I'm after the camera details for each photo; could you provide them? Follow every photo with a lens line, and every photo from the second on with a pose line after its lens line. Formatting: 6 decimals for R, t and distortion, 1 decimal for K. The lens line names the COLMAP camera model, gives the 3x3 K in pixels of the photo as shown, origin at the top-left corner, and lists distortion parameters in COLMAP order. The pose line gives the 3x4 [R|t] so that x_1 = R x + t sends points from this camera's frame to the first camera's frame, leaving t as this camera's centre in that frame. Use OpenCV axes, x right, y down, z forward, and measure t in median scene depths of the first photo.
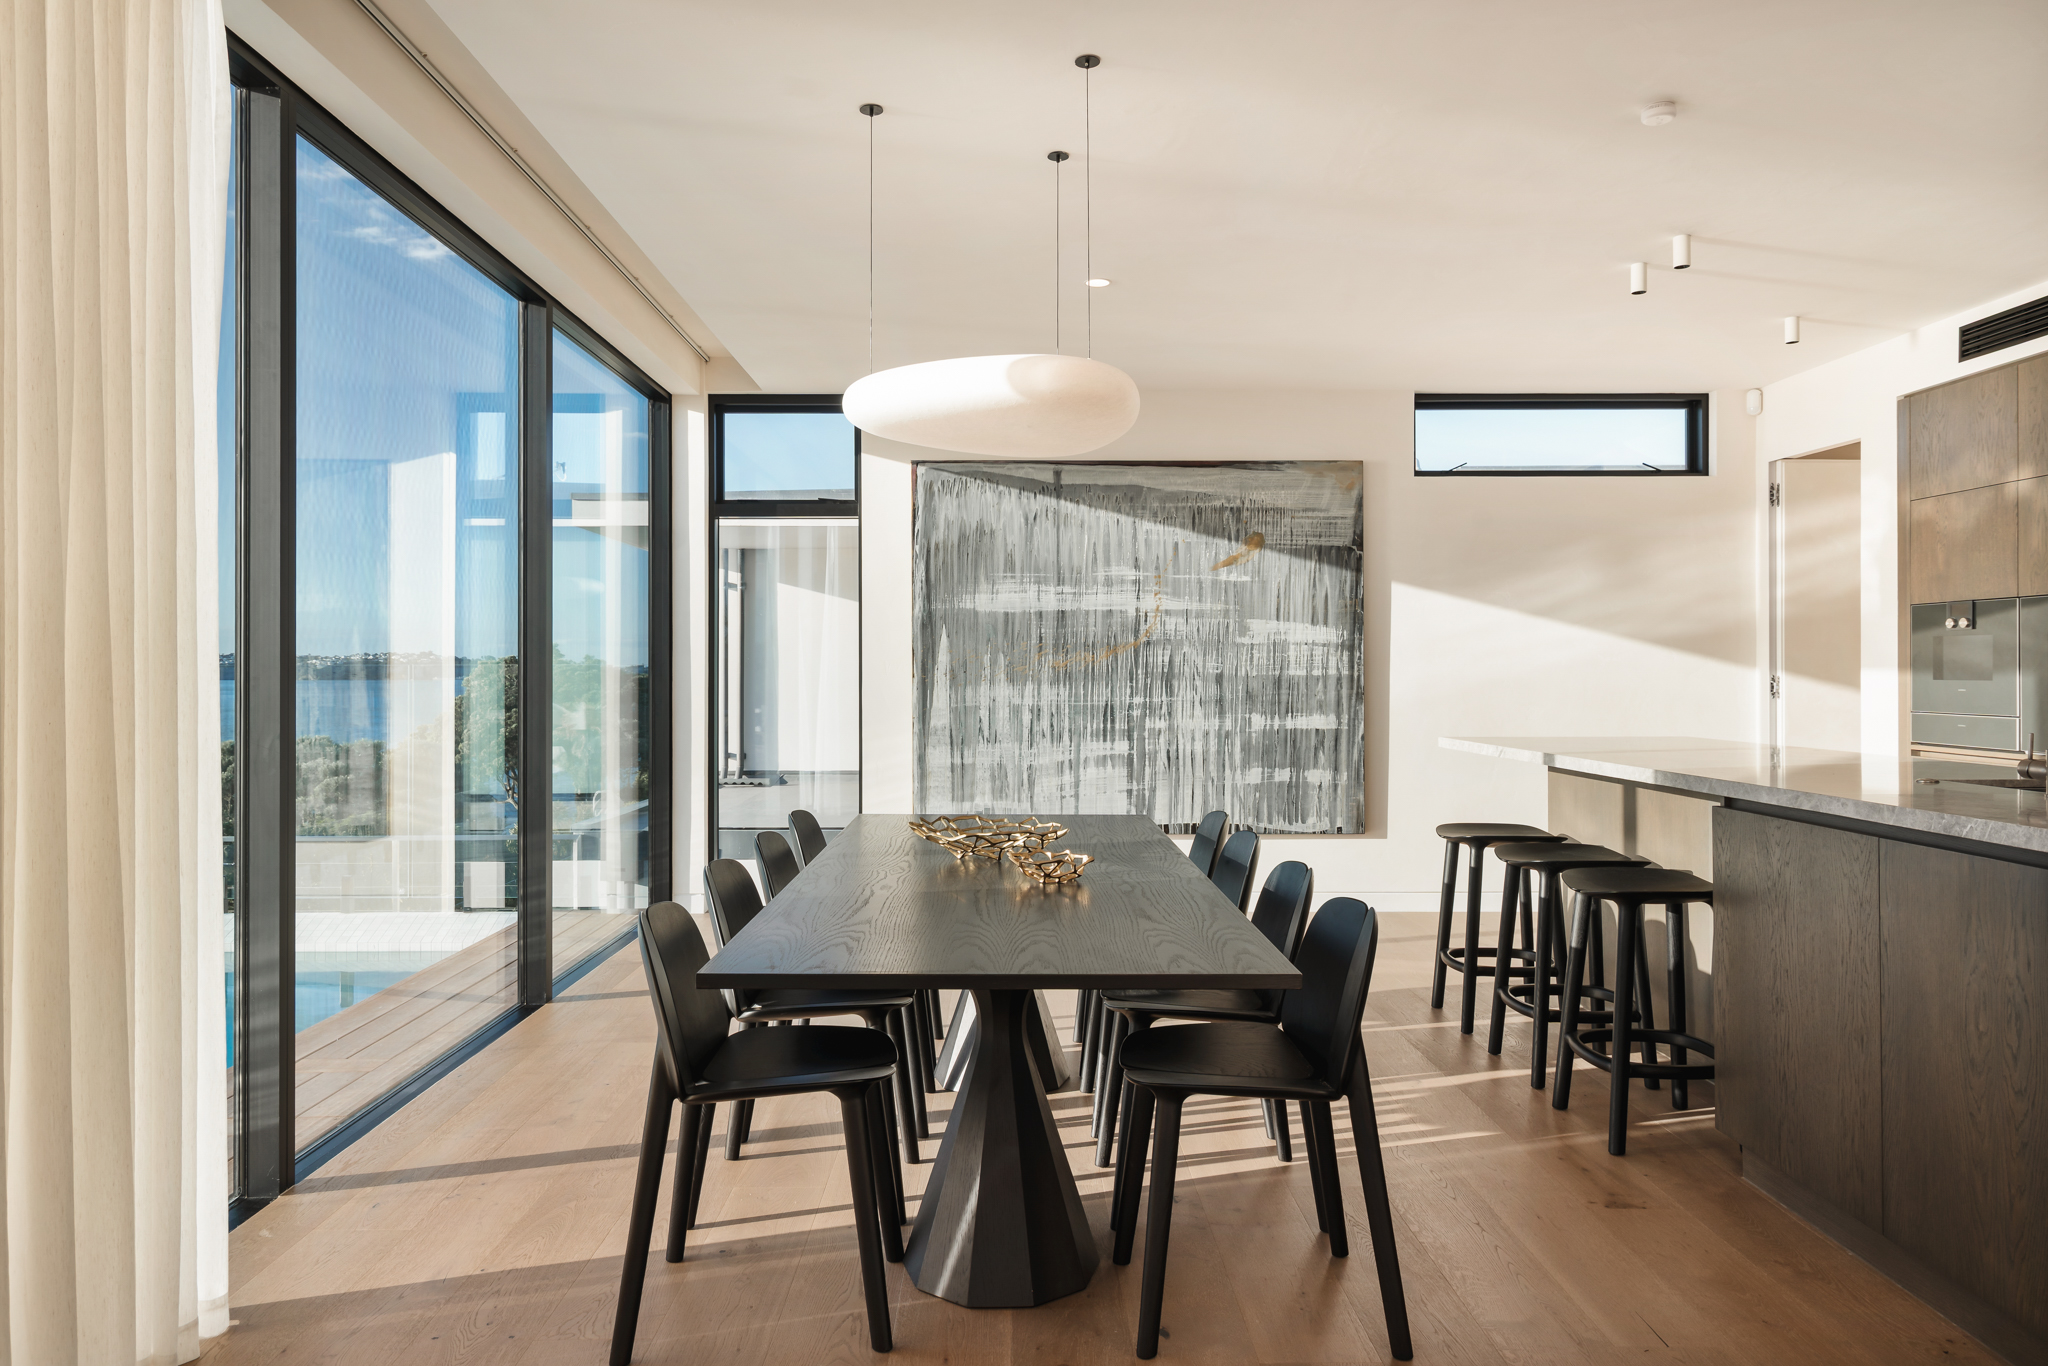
lens RADIAL K [[1319.6, 0, 1015.8], [0, 1319.6, 669.1], [0, 0, 1]] dist [0.006115, 0.000213]
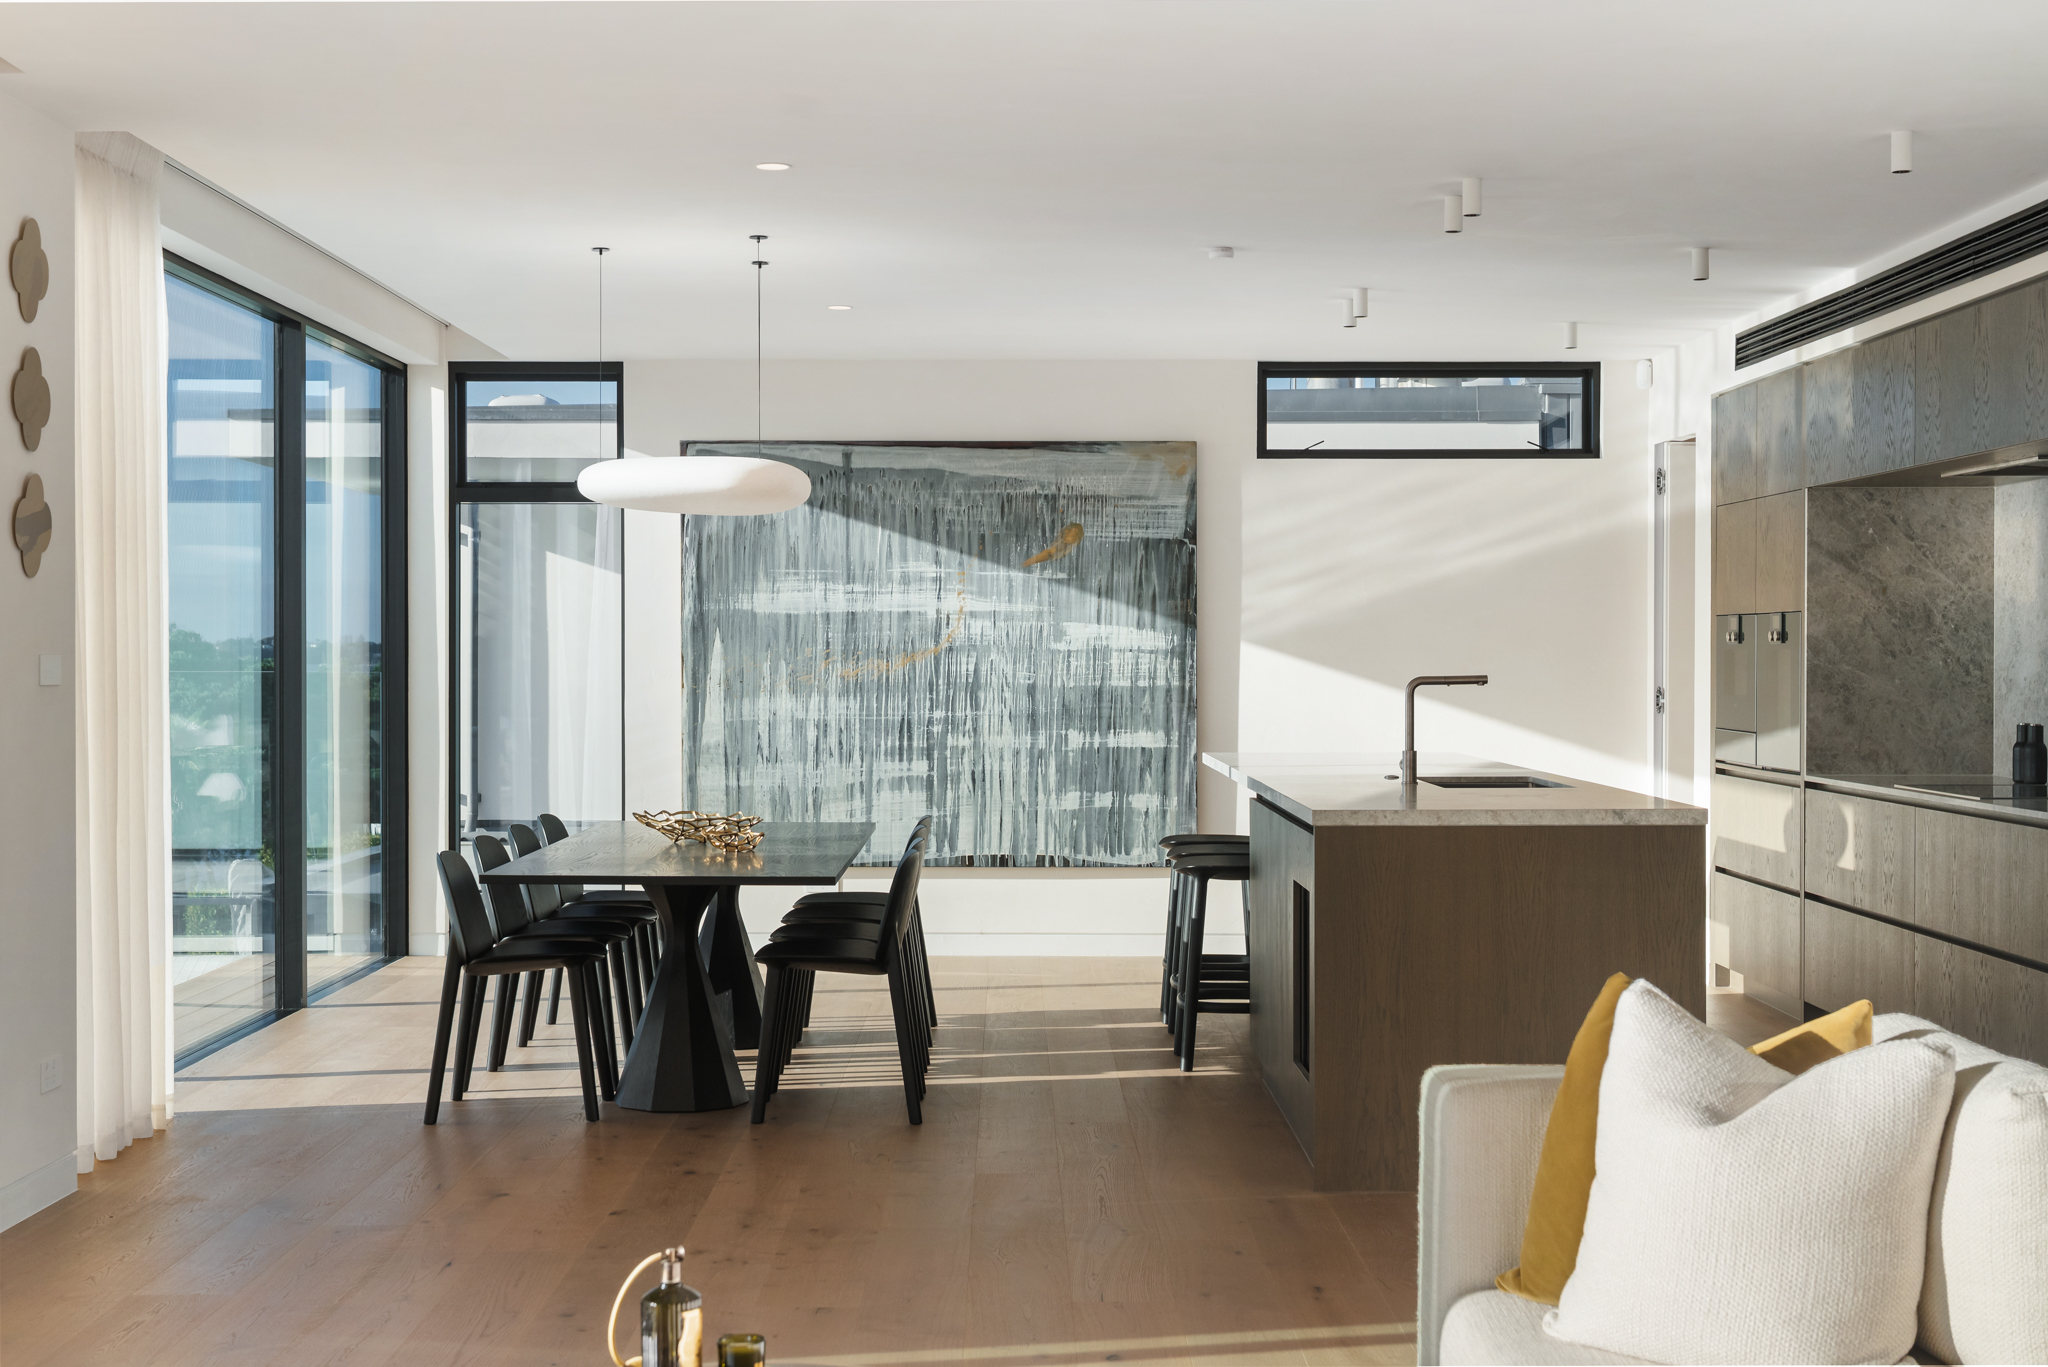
lens RADIAL K [[2804.2, 0, 1023.4], [0, 2804.2, 688.3], [0, 0, 1]] dist [0.027504, 0.000000]
pose [[0.999987, 0.001709, -0.004733, 0.157763], [-0.001636, 0.999877, 0.015581, -0.022949], [0.004759, -0.015573, 0.999867, -0.865581]]
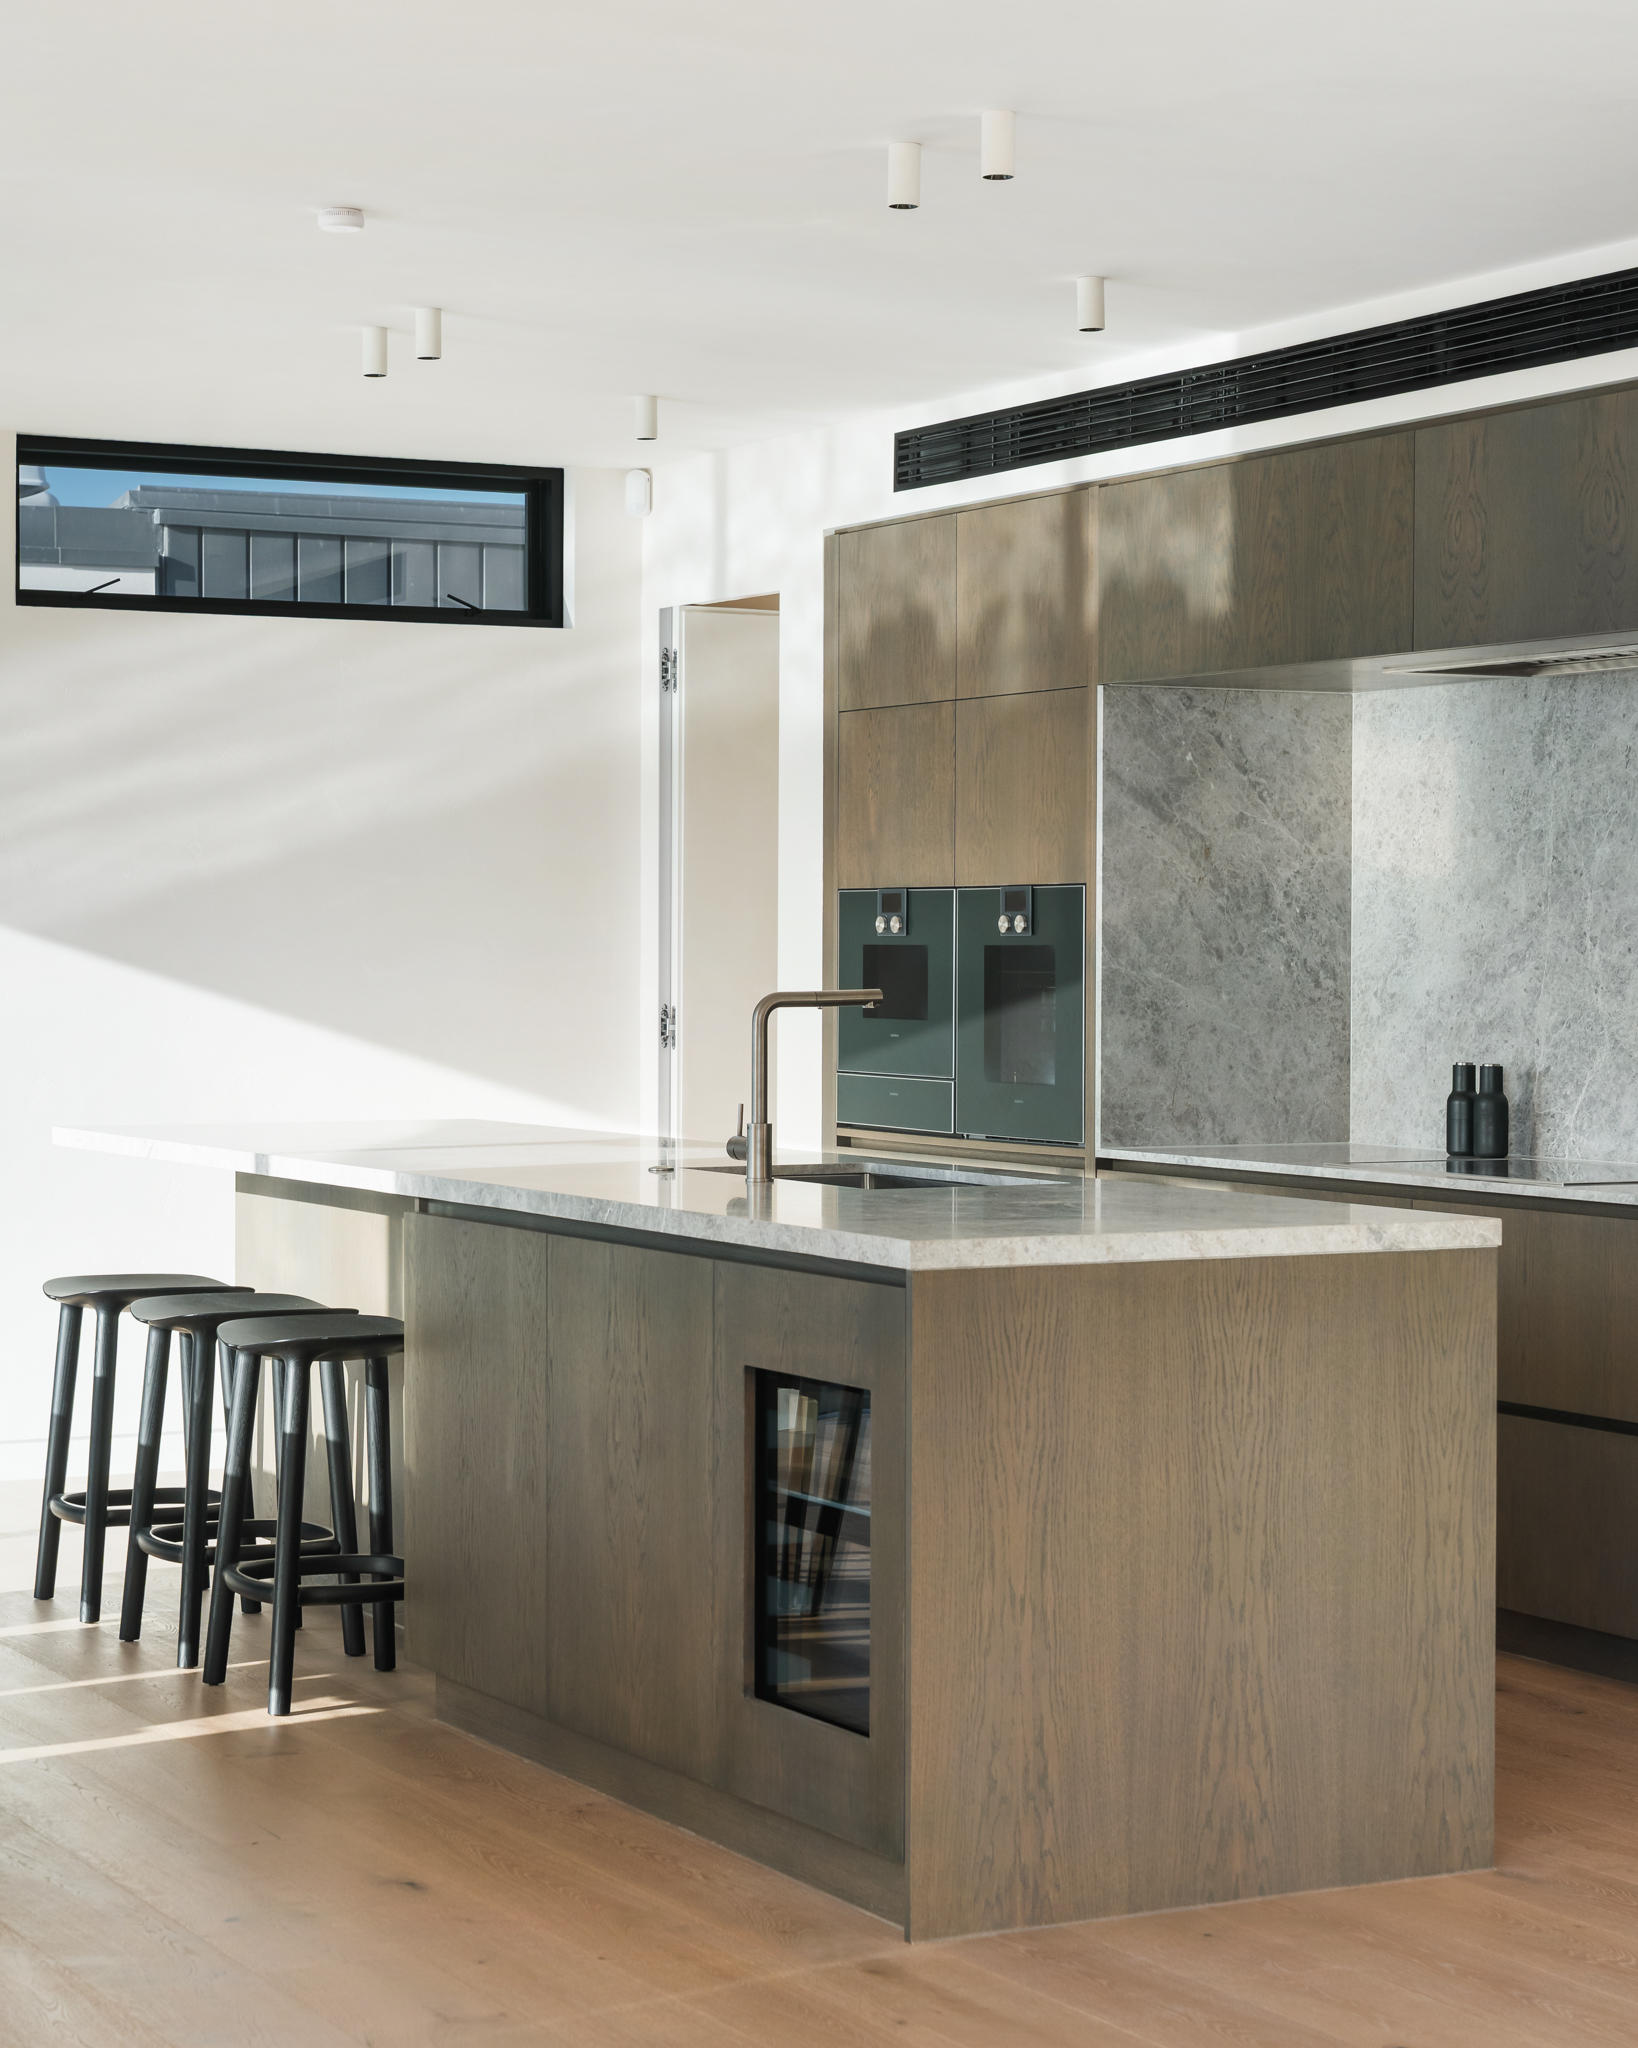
lens RADIAL K [[4236.3, 0, 826.4], [0, 4236.3, 1033.1], [0, 0, 1]] dist [0.035963, 0.000000]
pose [[0.890319, -0.004005, 0.455319, -0.155147], [-0.006663, 0.999740, 0.021821, -0.022036], [-0.455288, -0.022462, 0.890061, -0.565911]]
